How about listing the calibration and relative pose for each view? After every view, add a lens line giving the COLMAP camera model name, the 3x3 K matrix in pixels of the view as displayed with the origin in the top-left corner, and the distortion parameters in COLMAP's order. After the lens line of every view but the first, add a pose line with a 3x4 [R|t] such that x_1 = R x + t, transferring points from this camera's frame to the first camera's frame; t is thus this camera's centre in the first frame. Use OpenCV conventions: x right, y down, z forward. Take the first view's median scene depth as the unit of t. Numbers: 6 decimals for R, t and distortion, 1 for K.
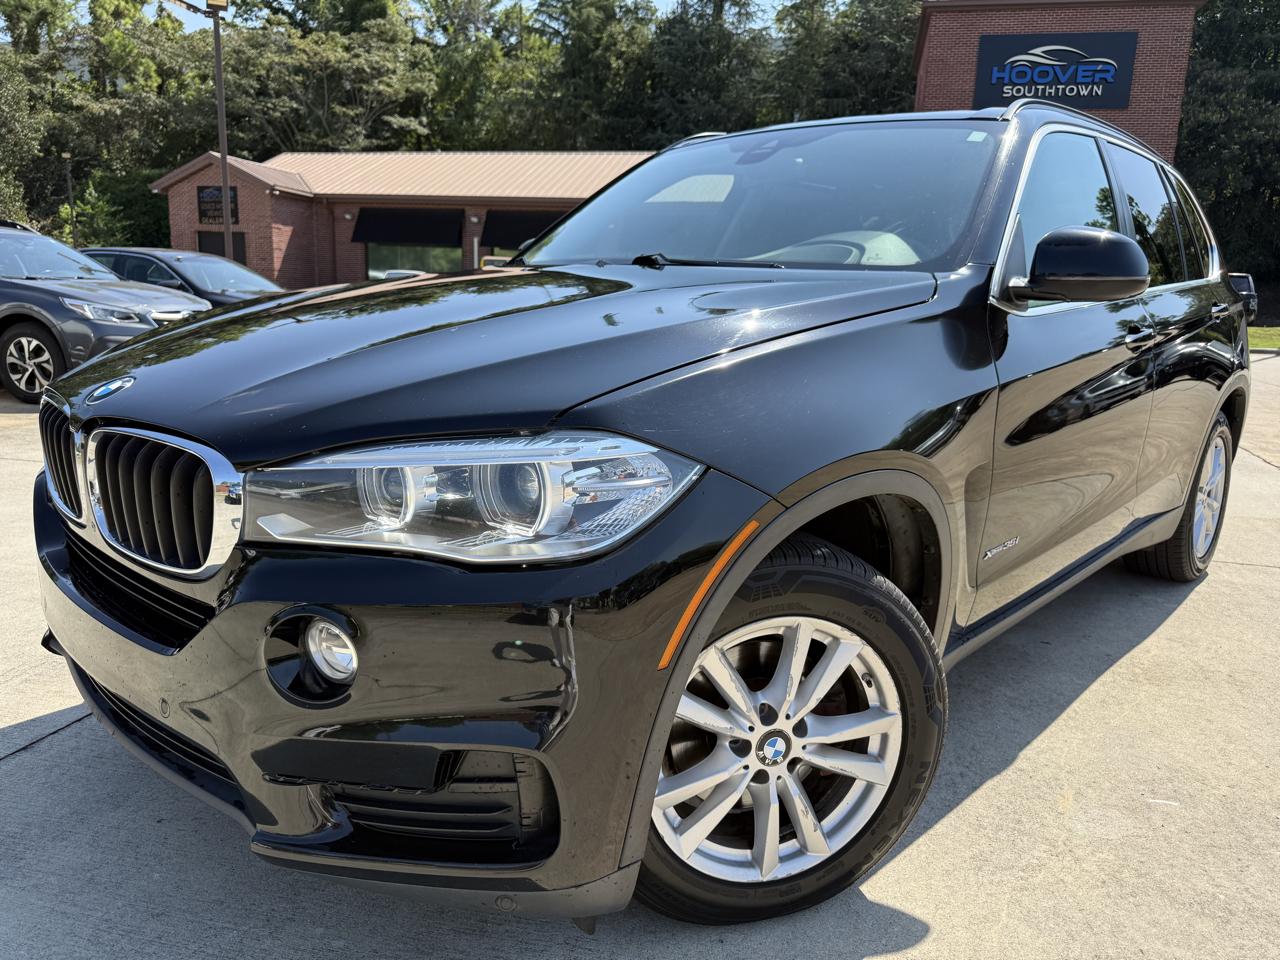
lens RADIAL K [[901.1, 0, 640.0], [0, 901.1, 480.0], [0, 0, 1]] dist [0.005086, -0.007480]
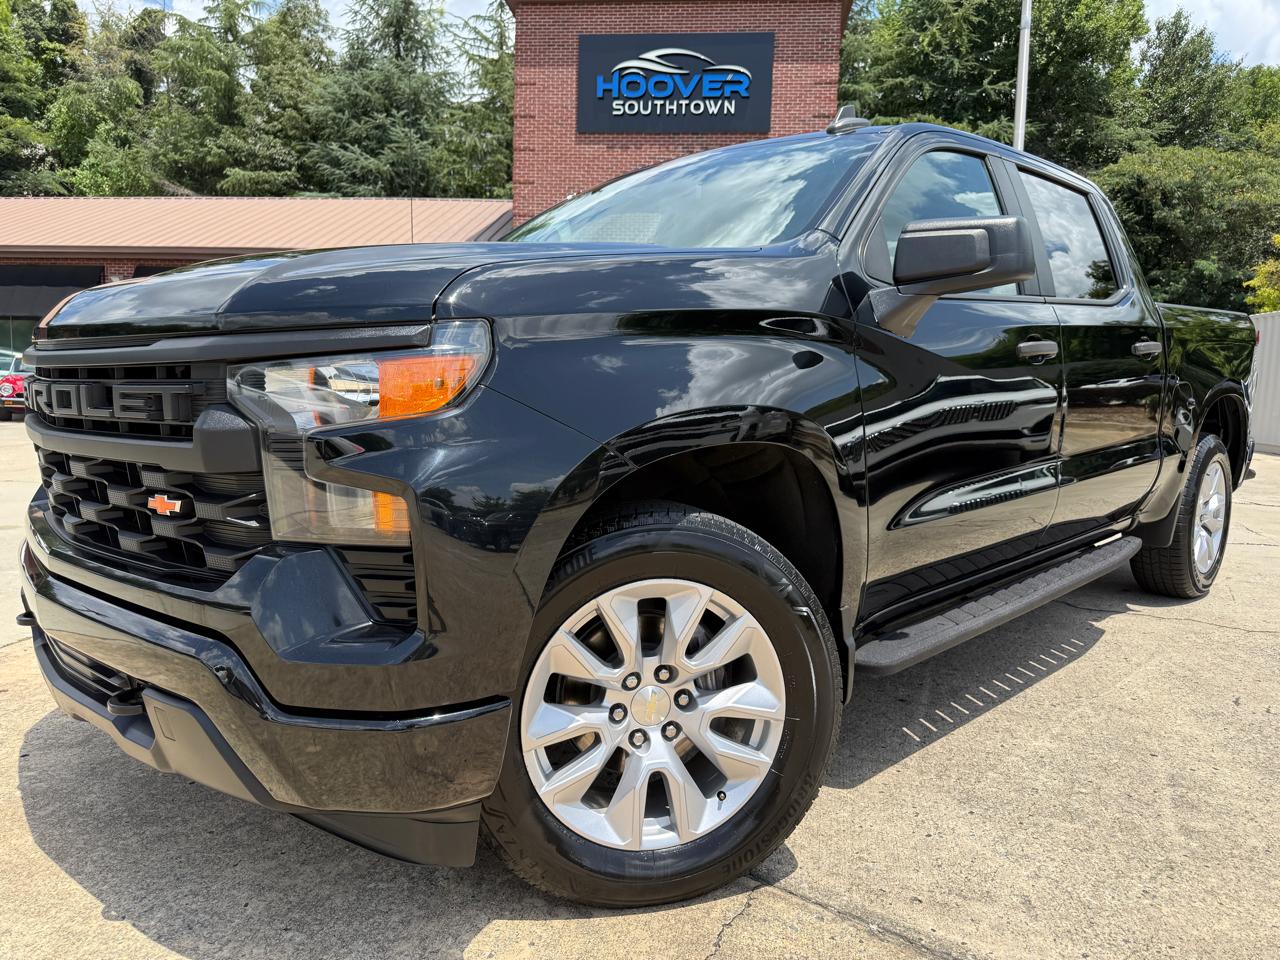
lens RADIAL K [[913.6, 0, 637.8], [0, 913.6, 480.7], [0, 0, 1]] dist [-0.001781, 0.000704]
pose [[0.991260, -0.022642, 0.129967, 0.322964], [0.035587, 0.994534, -0.098163, -0.049976], [-0.127034, 0.101930, 0.986647, 0.288001]]
